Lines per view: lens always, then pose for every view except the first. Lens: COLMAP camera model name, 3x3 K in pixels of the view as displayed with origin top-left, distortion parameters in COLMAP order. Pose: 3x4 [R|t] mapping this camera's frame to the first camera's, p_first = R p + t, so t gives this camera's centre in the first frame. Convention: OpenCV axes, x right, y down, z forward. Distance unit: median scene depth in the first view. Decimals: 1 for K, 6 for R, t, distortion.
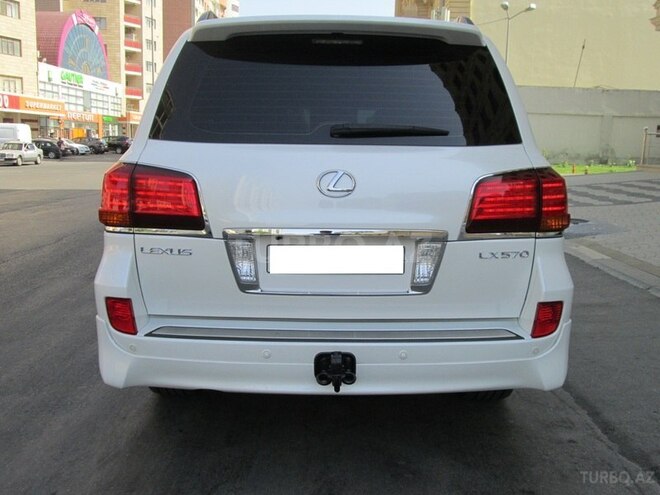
lens RADIAL K [[685.1, 0, 330.0], [0, 685.1, 247.5], [0, 0, 1]] dist [-0.005517, -0.002015]
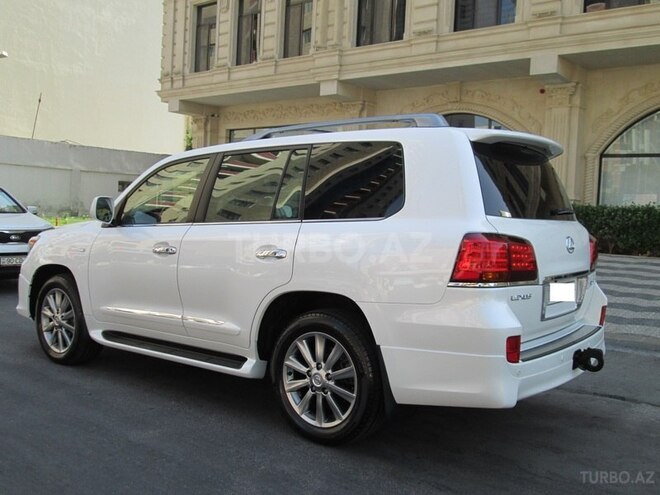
lens RADIAL K [[703.5, 0, 330.0], [0, 703.5, 247.5], [0, 0, 1]] dist [-0.006853, -0.005461]
pose [[0.606058, -0.033765, 0.794703, -0.212002], [0.090553, 0.995532, -0.026760, -0.012181], [-0.790249, 0.088180, 0.606408, 0.059810]]
